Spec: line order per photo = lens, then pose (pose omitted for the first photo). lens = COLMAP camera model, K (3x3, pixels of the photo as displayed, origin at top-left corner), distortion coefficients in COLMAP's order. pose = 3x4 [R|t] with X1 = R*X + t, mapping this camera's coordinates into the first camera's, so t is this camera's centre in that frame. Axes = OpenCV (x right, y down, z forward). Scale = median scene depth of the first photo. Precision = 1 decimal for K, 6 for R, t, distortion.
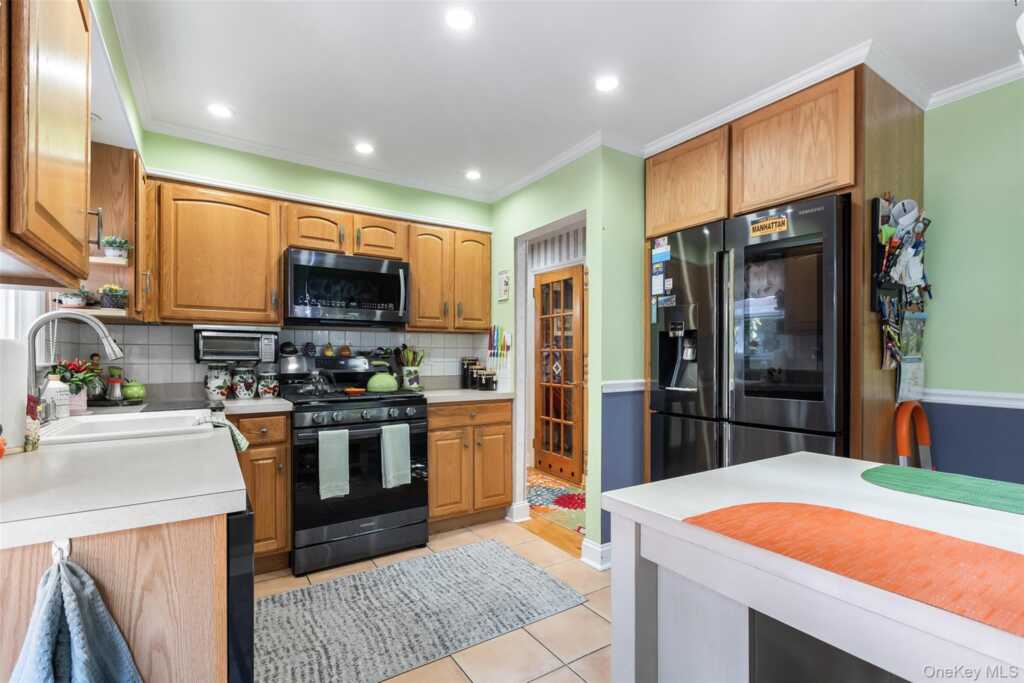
lens RADIAL K [[469.3, 0, 509.4], [0, 469.3, 356.7], [0, 0, 1]] dist [0.001905, 0.000147]
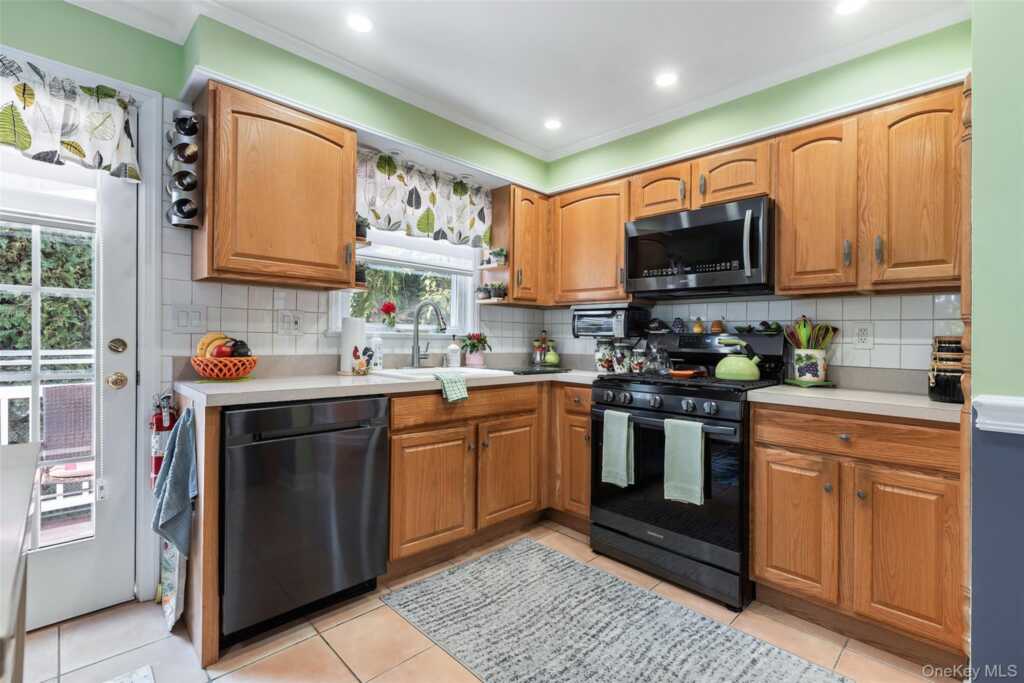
lens RADIAL K [[460.6, 0, 507.9], [0, 460.6, 337.8], [0, 0, 1]] dist [0.000521, -0.000055]
pose [[0.190863, 0.003637, -0.981610, 0.427103], [-0.019705, 0.999806, -0.000127, 0.016415], [0.981419, 0.019367, 0.190897, 0.565624]]
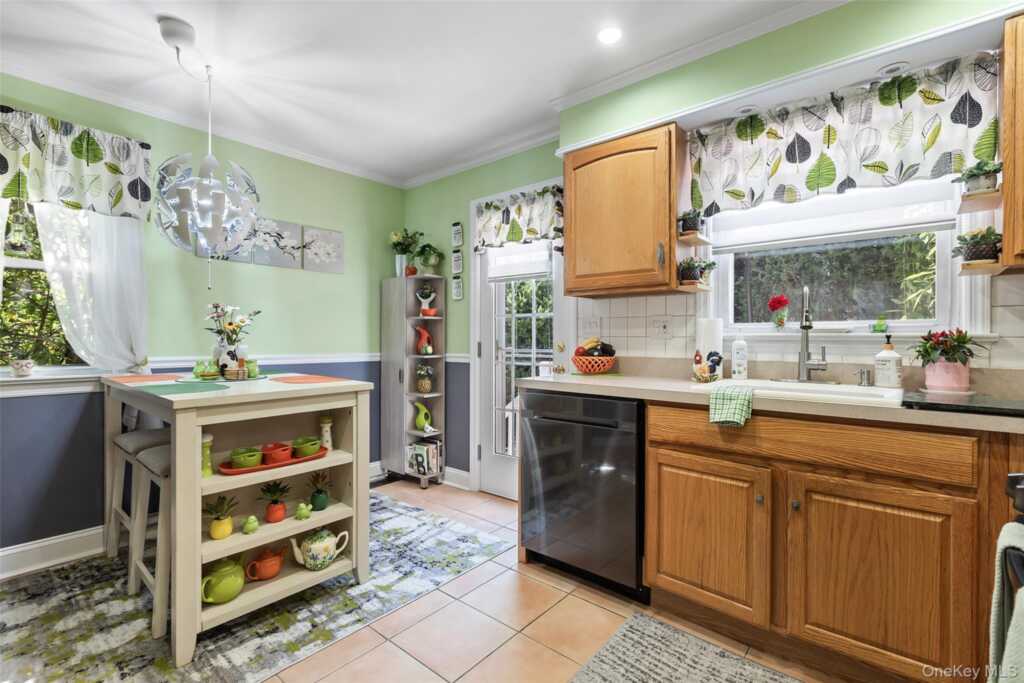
lens RADIAL K [[467.5, 0, 512.0], [0, 467.5, 341.5], [0, 0, 1]] dist [0.002320, 0.000333]
pose [[-0.960047, 0.002146, -0.279829, 0.060977], [-0.000968, 0.999939, 0.010990, 0.014756], [0.279836, 0.010822, -0.959987, 1.121438]]
